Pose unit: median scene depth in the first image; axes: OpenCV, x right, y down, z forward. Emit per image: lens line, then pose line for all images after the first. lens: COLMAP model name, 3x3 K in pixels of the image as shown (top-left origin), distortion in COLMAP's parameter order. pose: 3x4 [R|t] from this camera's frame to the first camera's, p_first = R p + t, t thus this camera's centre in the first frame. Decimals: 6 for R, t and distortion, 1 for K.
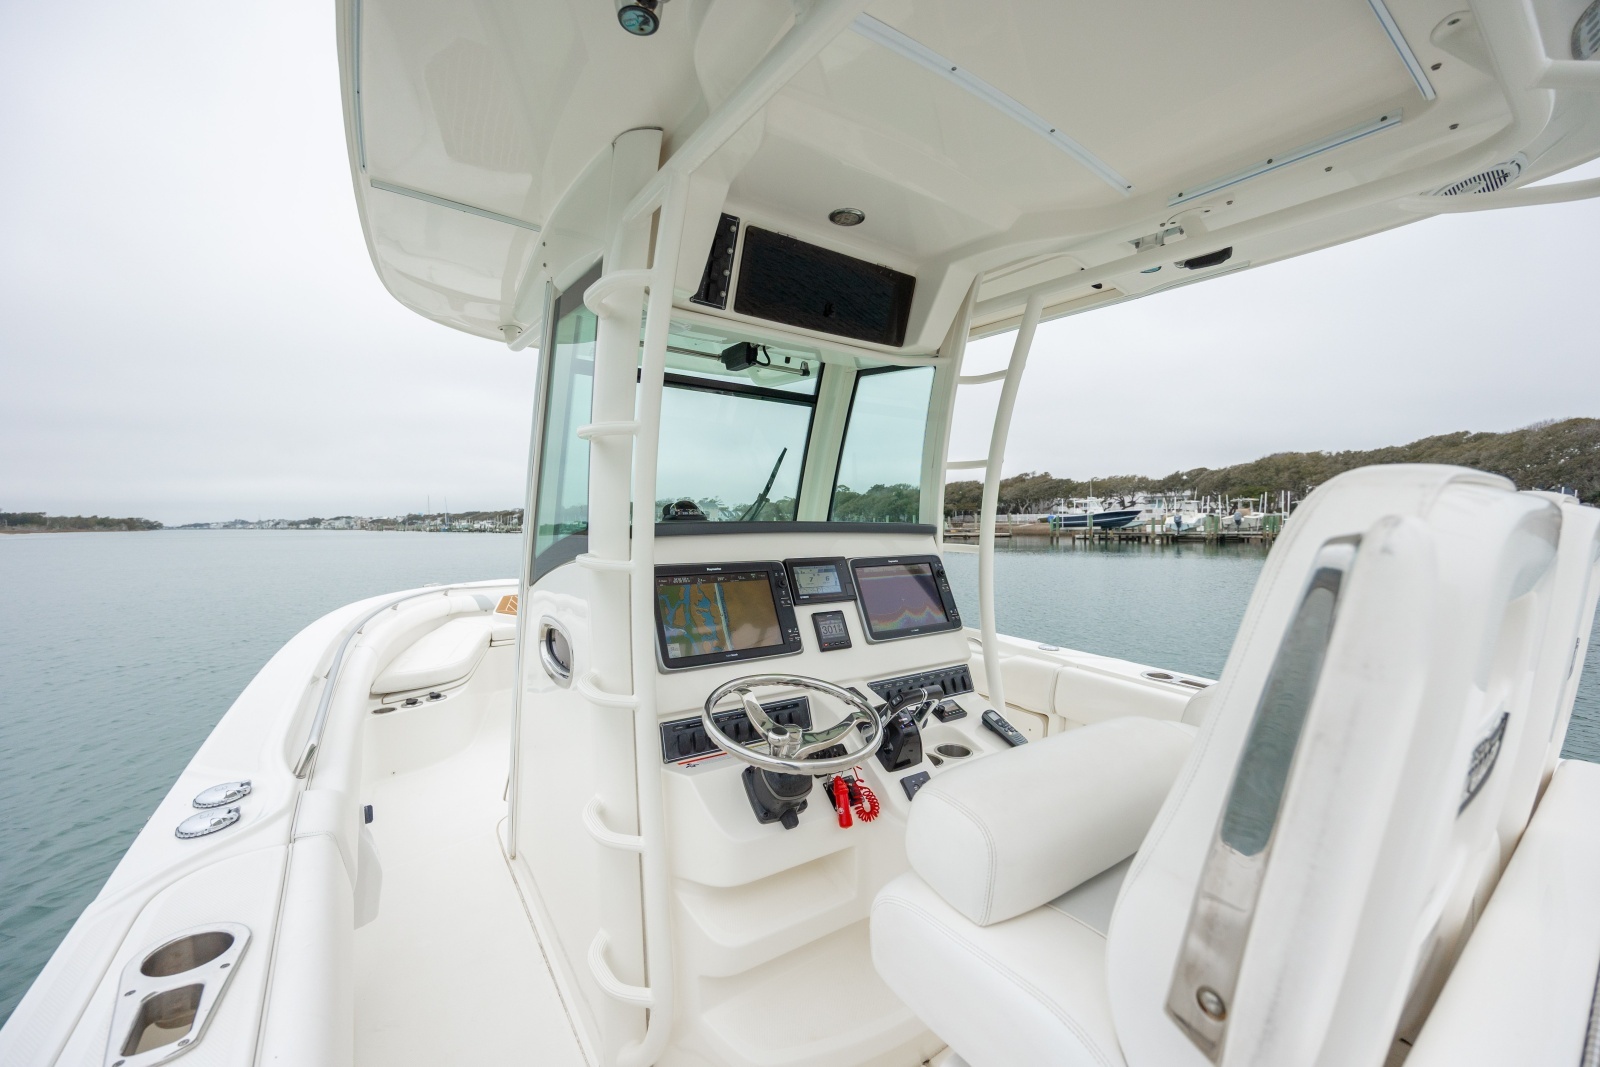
lens RADIAL K [[604.4, 0, 806.3], [0, 604.4, 530.9], [0, 0, 1]] dist [-0.001033, -0.000013]
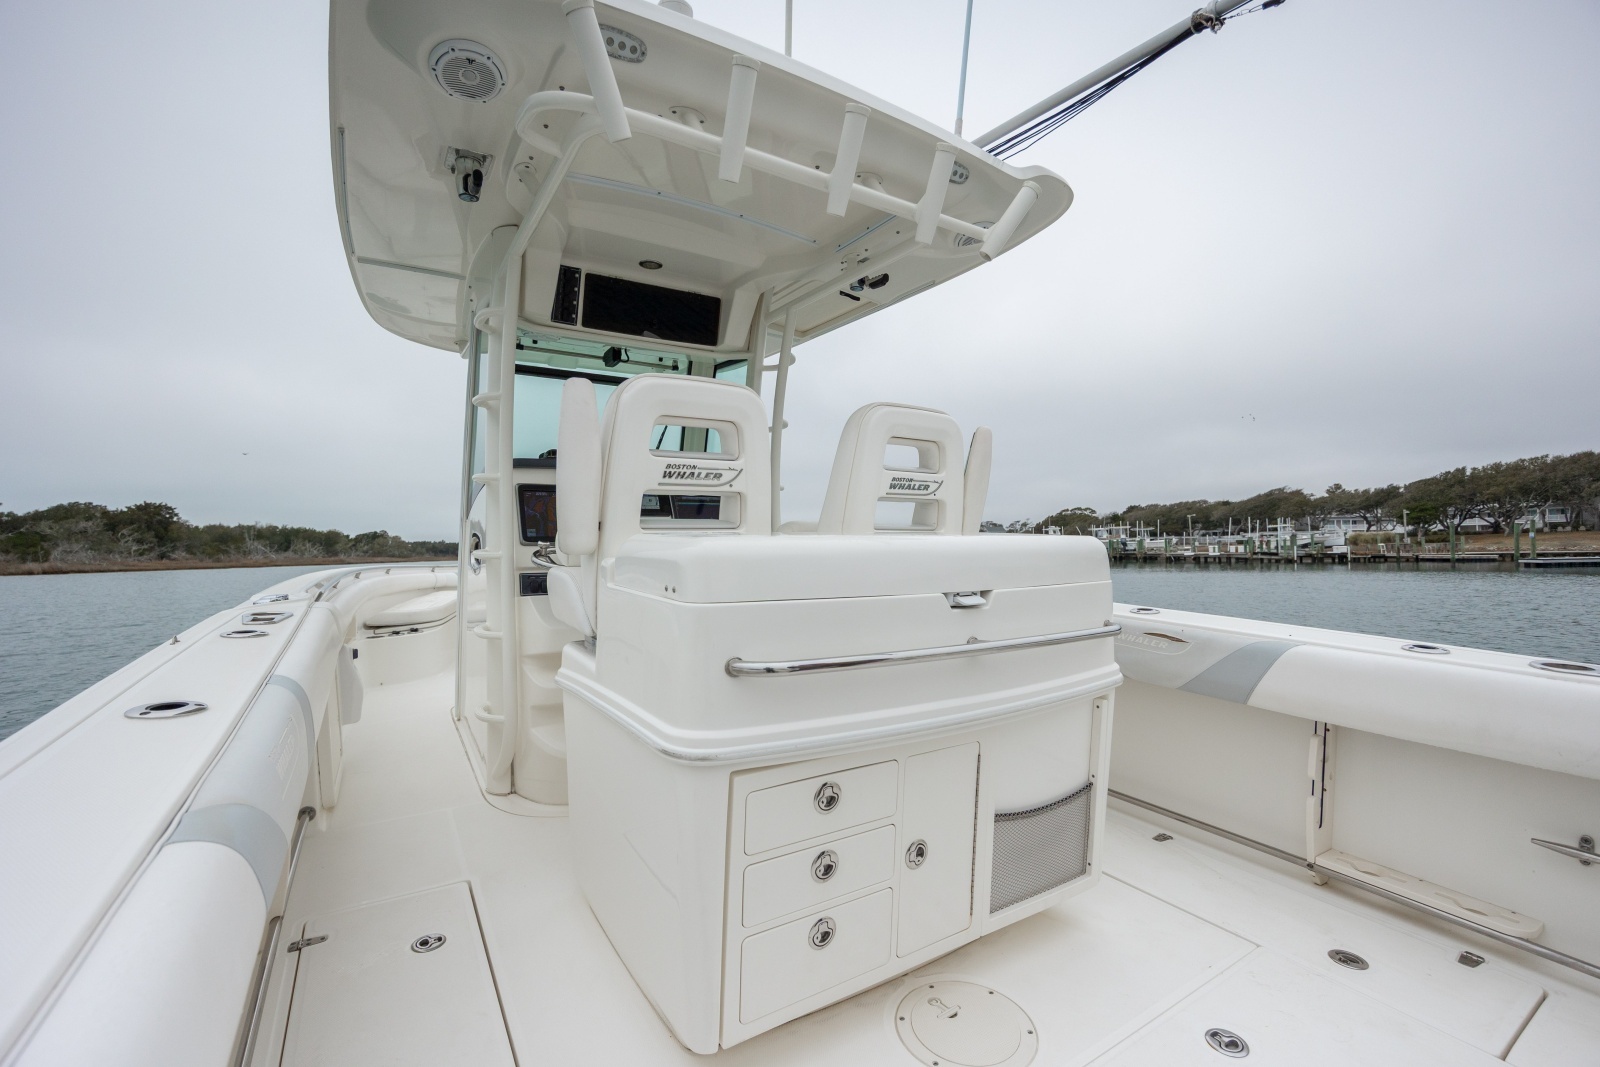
lens RADIAL K [[657.7, 0, 800.0], [0, 657.7, 533.5], [0, 0, 1]] dist [-0.007464, 0.000024]
pose [[0.998146, -0.014500, -0.059121, 0.502955], [0.012764, 0.999479, -0.029647, 0.213939], [0.059520, 0.028837, 0.997810, -0.603161]]
